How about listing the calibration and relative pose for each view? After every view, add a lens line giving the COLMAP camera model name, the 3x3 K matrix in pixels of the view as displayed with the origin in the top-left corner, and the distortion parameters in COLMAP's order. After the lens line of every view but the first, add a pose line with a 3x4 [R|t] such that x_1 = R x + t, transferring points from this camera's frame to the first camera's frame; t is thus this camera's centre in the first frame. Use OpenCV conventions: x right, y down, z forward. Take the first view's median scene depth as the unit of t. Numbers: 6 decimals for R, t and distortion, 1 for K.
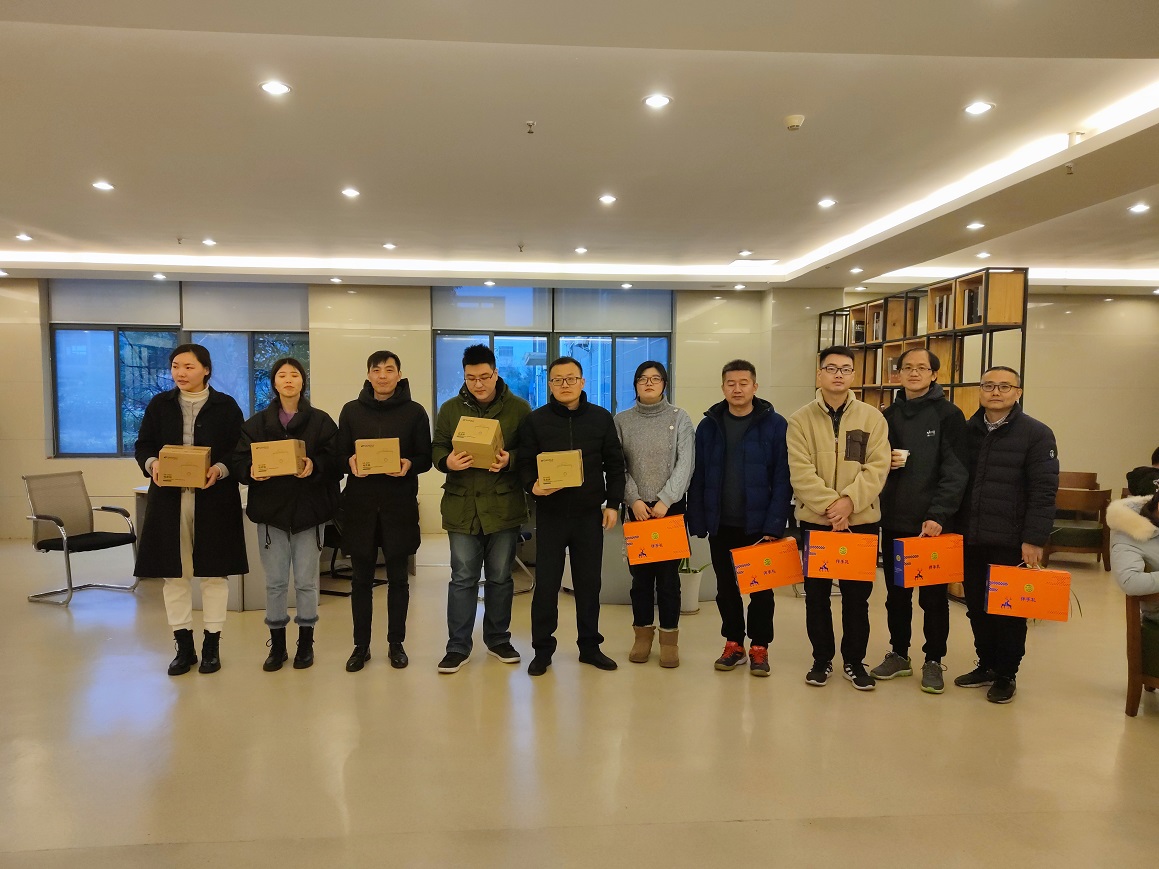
lens RADIAL K [[841.5, 0, 578.1], [0, 841.5, 441.4], [0, 0, 1]] dist [0.074834, -0.080994]
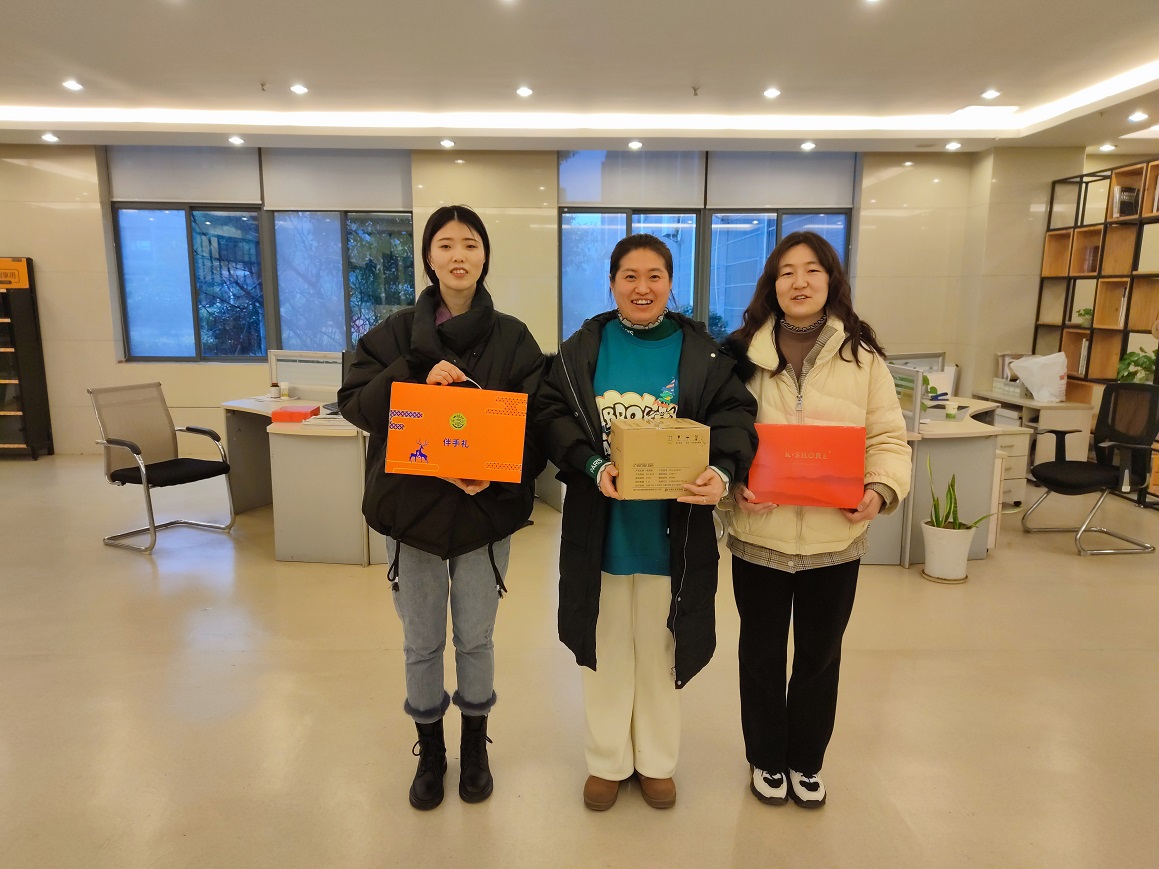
lens RADIAL K [[836.4, 0, 579.5], [0, 836.4, 434.5], [0, 0, 1]] dist [0.065460, -0.079259]
pose [[0.998181, 0.009072, -0.059595, -0.110382], [-0.002303, 0.993630, 0.112671, -0.005528], [0.060237, -0.112329, 0.991844, 0.183211]]
